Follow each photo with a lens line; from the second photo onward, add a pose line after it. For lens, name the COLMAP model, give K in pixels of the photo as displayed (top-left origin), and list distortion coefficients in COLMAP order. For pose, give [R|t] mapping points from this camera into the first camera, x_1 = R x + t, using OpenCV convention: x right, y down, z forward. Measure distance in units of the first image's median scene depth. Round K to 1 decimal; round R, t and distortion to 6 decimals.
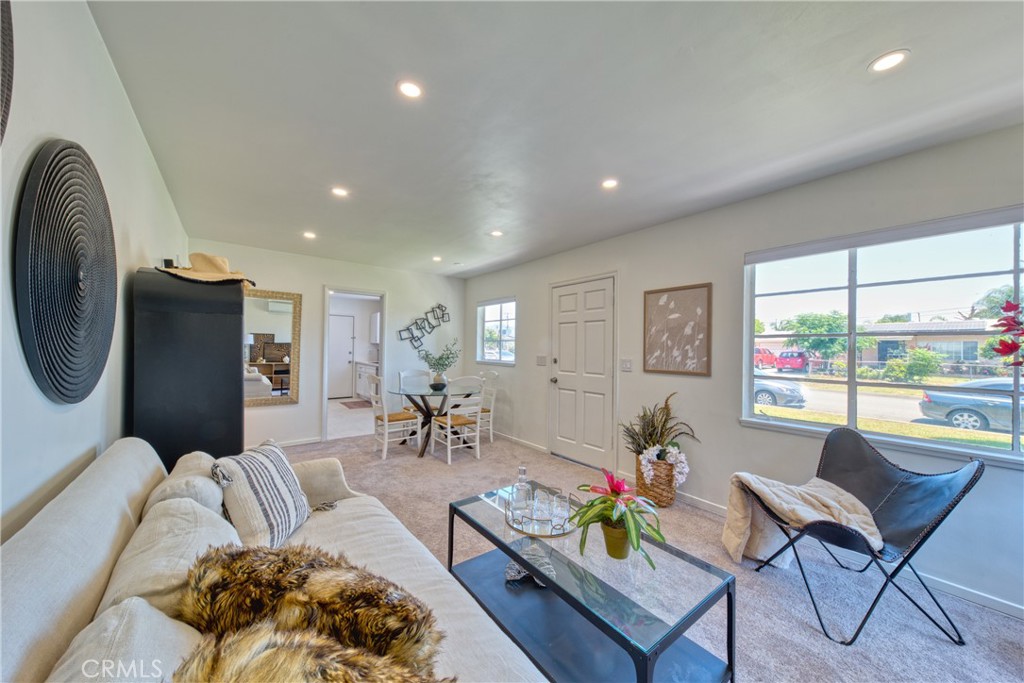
lens RADIAL K [[354.4, 0, 517.8], [0, 354.4, 342.1], [0, 0, 1]] dist [0.016319, -0.005024]
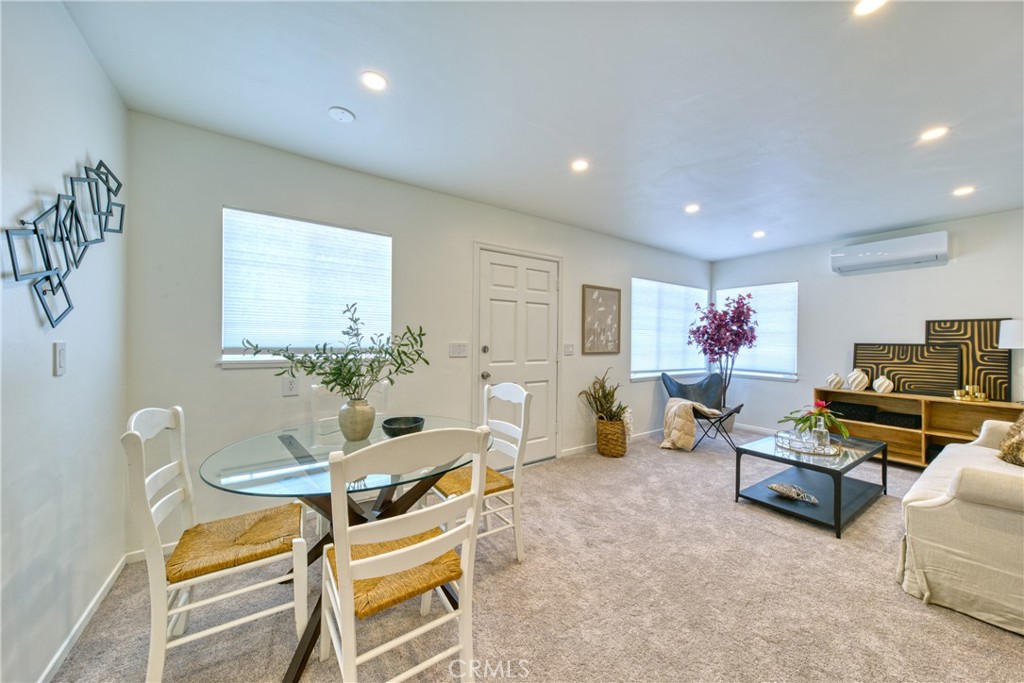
lens RADIAL K [[354.4, 0, 517.8], [0, 354.4, 342.1], [0, 0, 1]] dist [0.016319, -0.005024]
pose [[0.062487, -0.022066, 0.997802, -0.834618], [-0.028295, 0.999315, 0.023872, 0.023360], [-0.997645, -0.029724, 0.061820, 1.177023]]
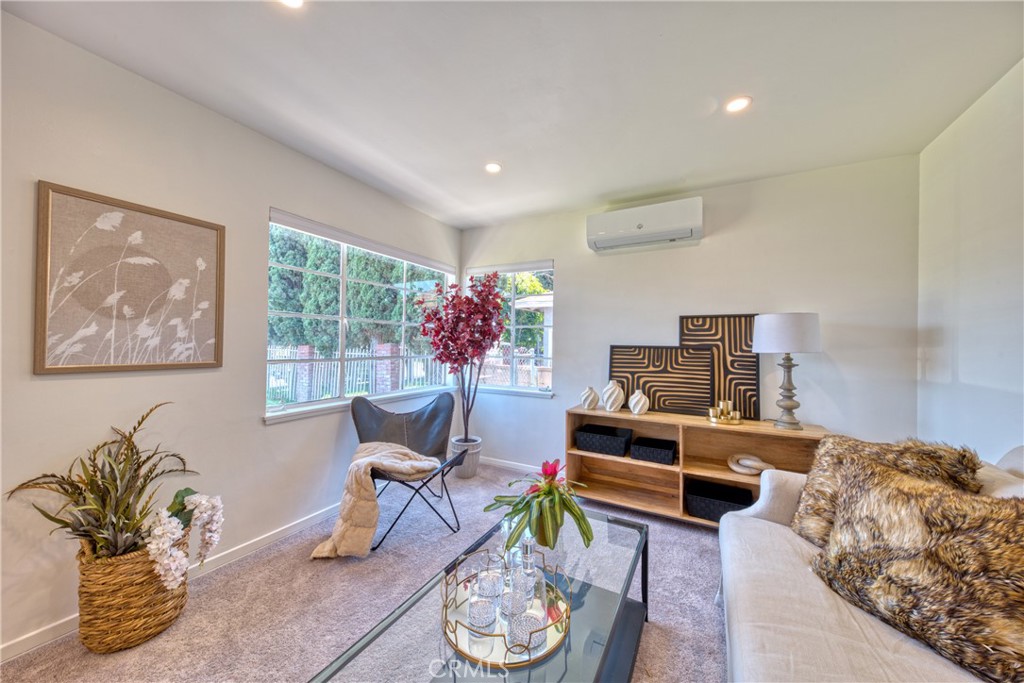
lens RADIAL K [[354.4, 0, 517.8], [0, 354.4, 342.1], [0, 0, 1]] dist [0.016319, -0.005024]
pose [[-0.406014, -0.017352, 0.913702, -0.261602], [-0.039158, 0.999232, 0.001576, 0.023664], [-0.913028, -0.035139, -0.406381, 0.679065]]
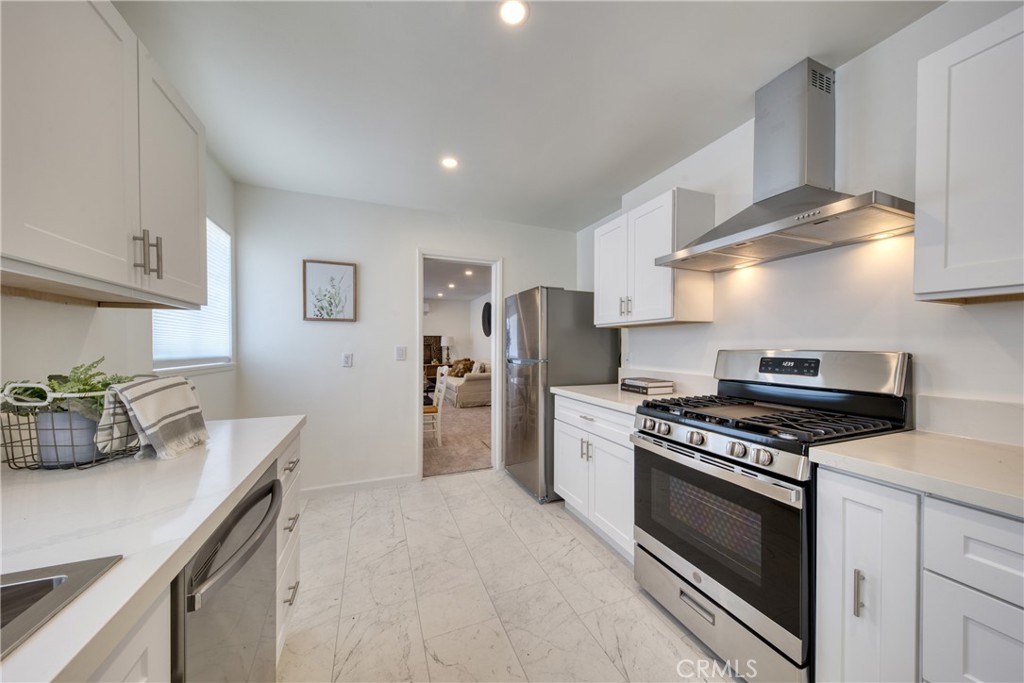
lens RADIAL K [[346.3, 0, 512.0], [0, 346.3, 347.1], [0, 0, 1]] dist [0.000426, -0.003311]
pose [[-0.959841, -0.021273, 0.279737, -1.134932], [-0.024466, 0.999669, -0.007927, 0.043817], [-0.279476, -0.014453, -0.960044, 2.485744]]
